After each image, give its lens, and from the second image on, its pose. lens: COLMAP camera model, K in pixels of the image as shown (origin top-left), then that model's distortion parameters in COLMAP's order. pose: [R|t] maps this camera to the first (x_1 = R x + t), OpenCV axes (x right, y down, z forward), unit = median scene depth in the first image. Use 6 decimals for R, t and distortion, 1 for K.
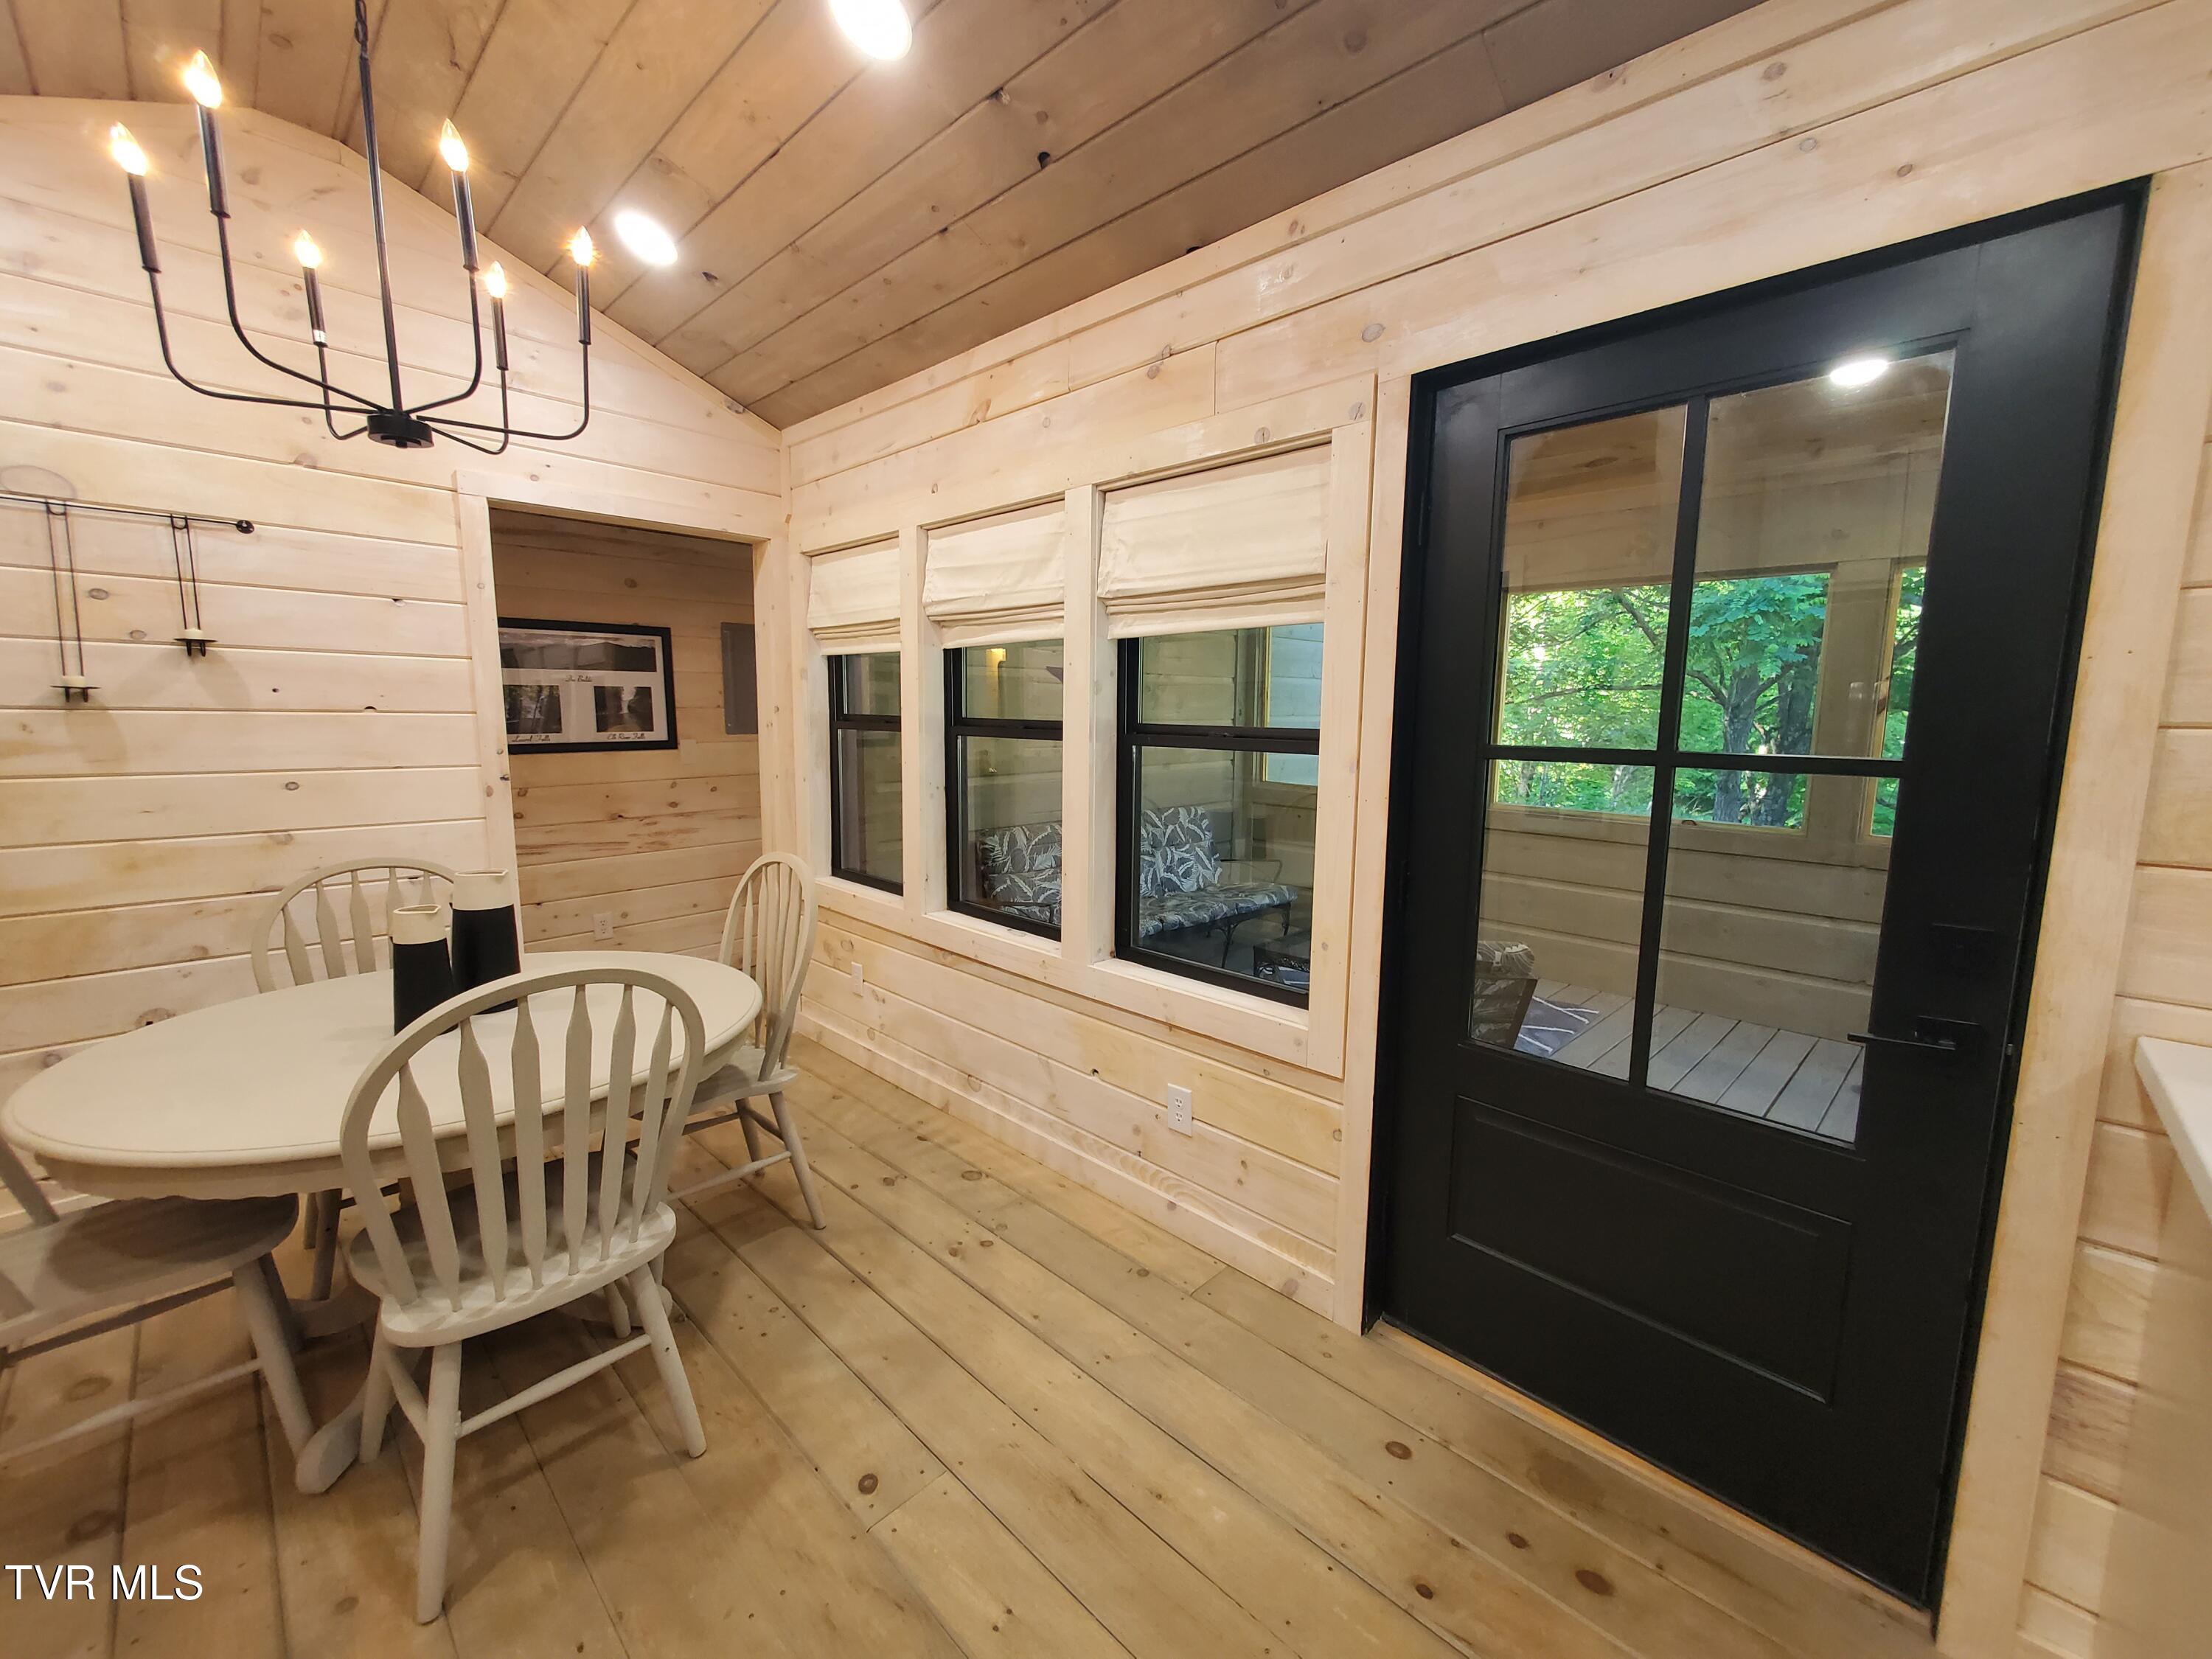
lens RADIAL K [[875.8, 0, 1100.6], [0, 875.8, 821.6], [0, 0, 1]] dist [0.005160, -0.000808]
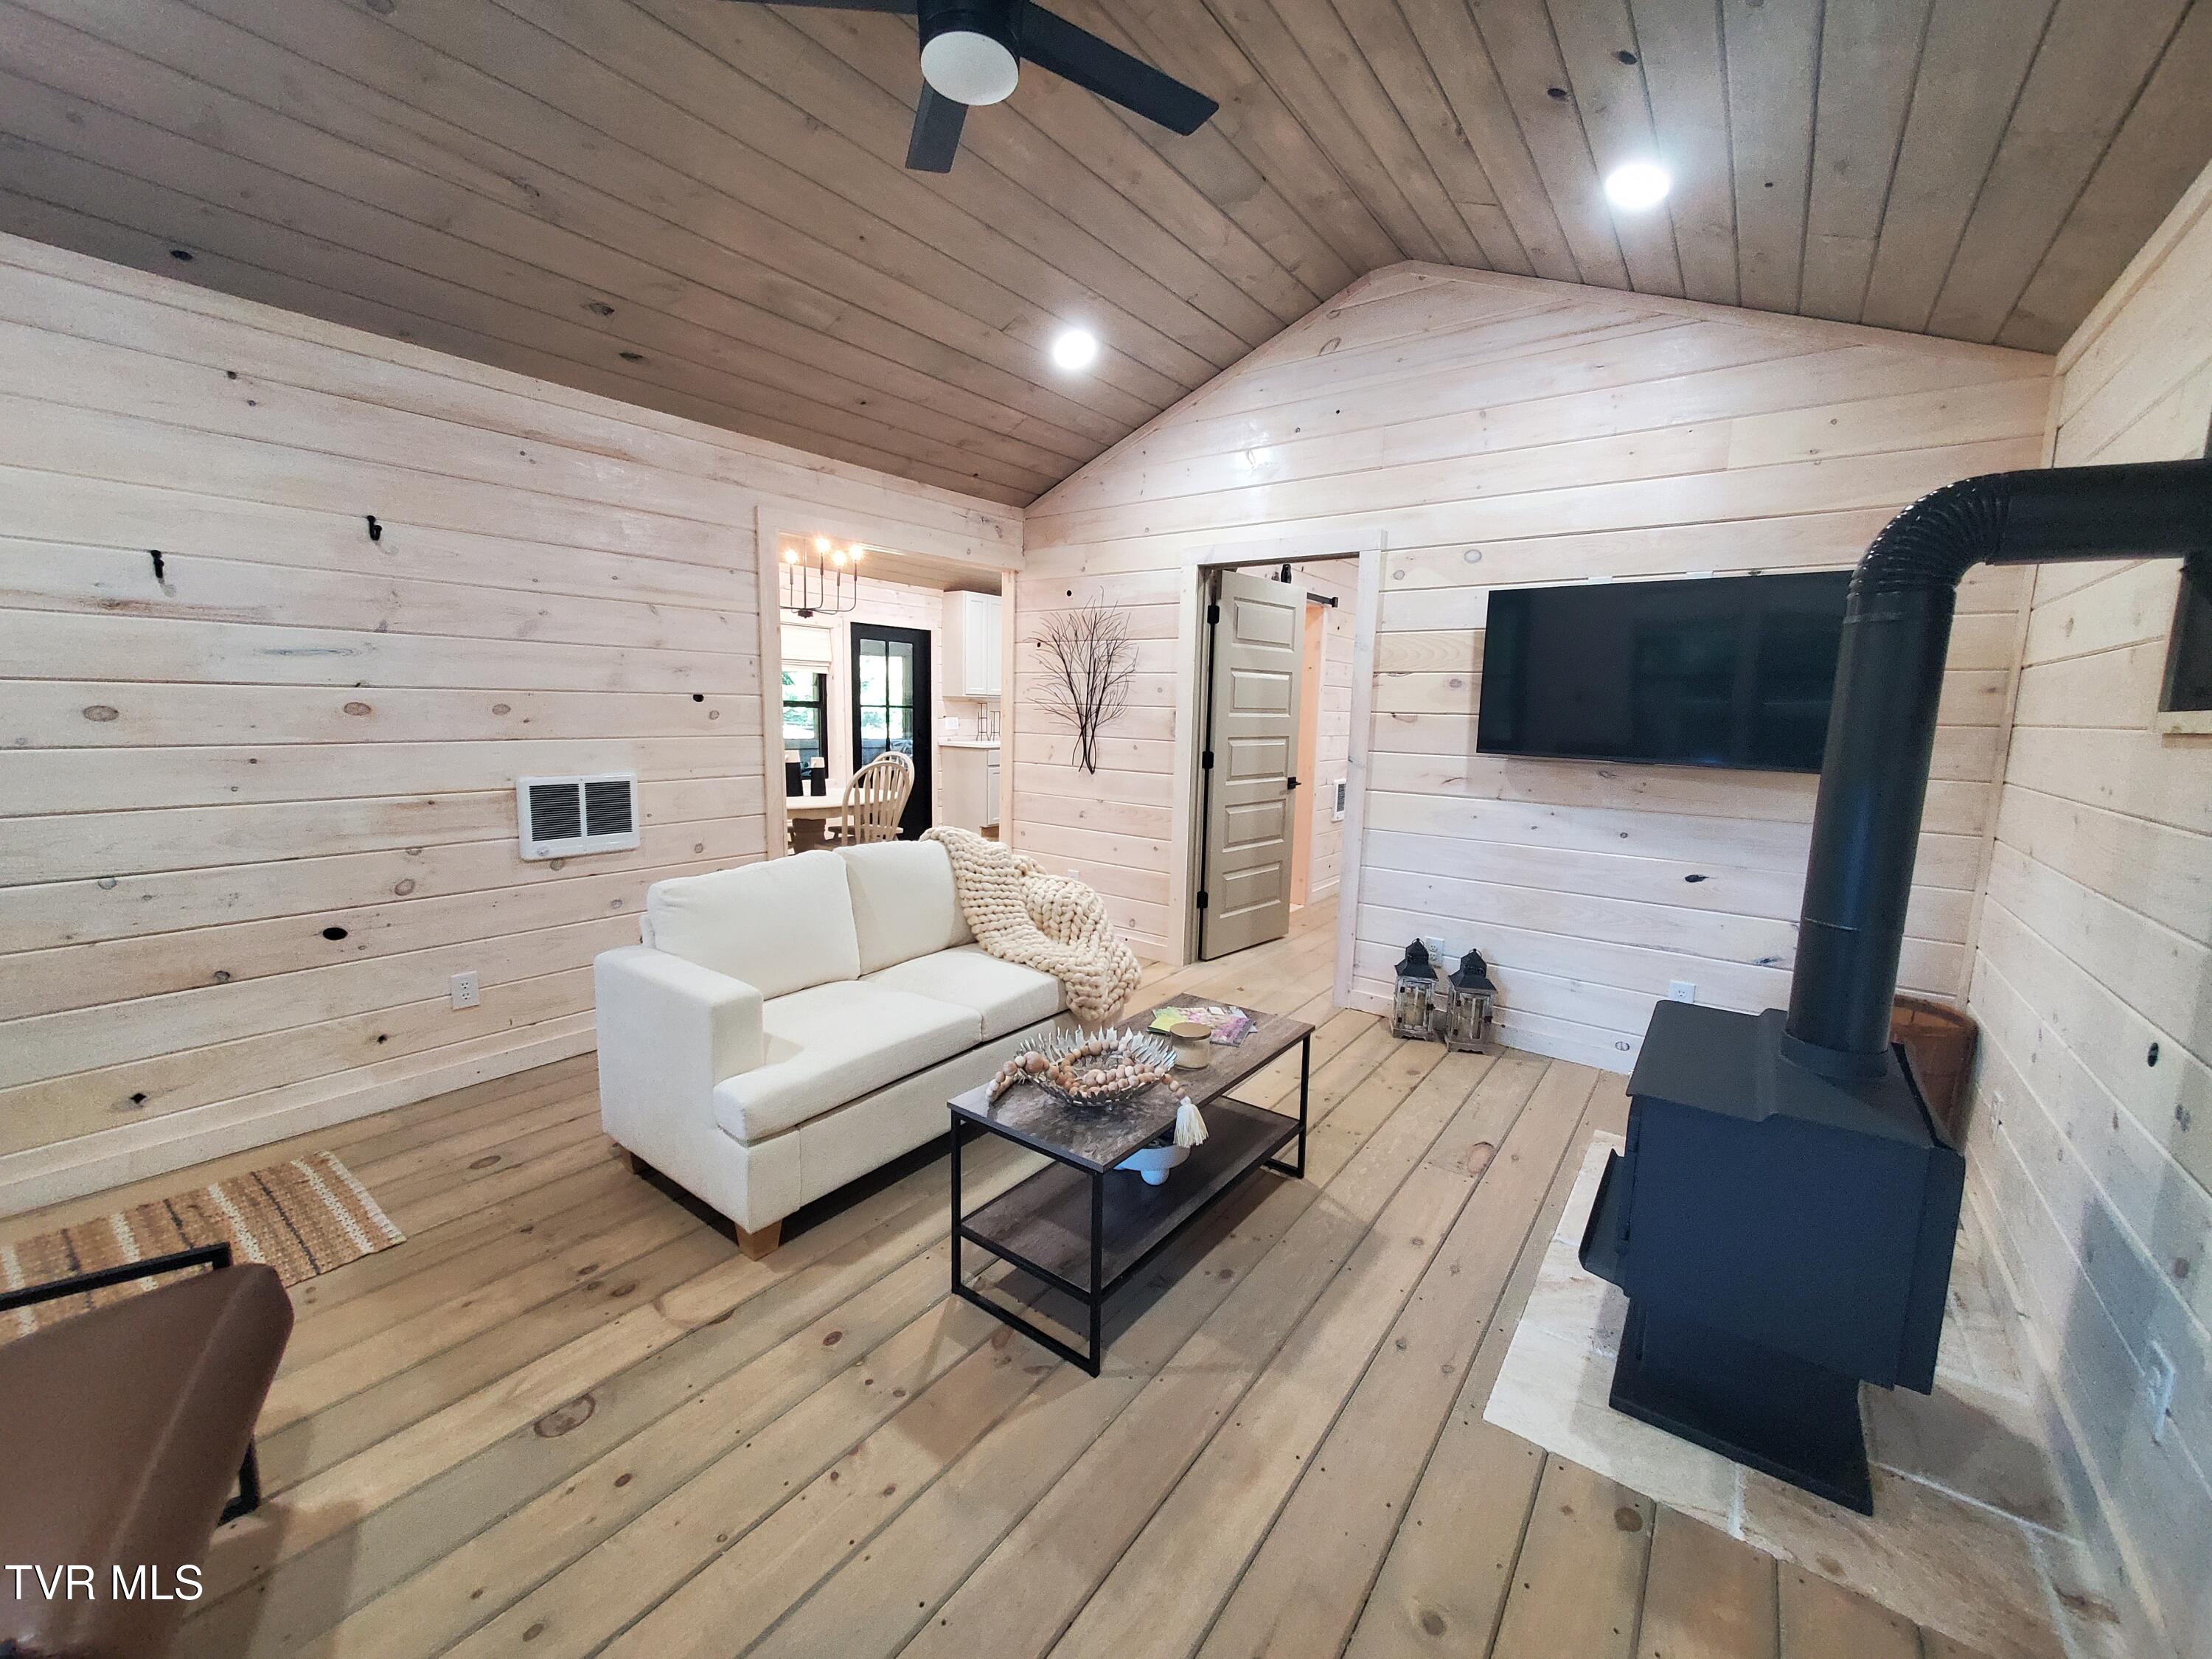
lens RADIAL K [[875.8, 0, 1096.4], [0, 875.8, 816.9], [0, 0, 1]] dist [0.005160, -0.000808]
pose [[-0.122674, -0.136683, 0.982990, -2.910192], [0.102343, 0.983448, 0.149519, -0.046709], [-0.987156, 0.118944, -0.106655, 0.236691]]
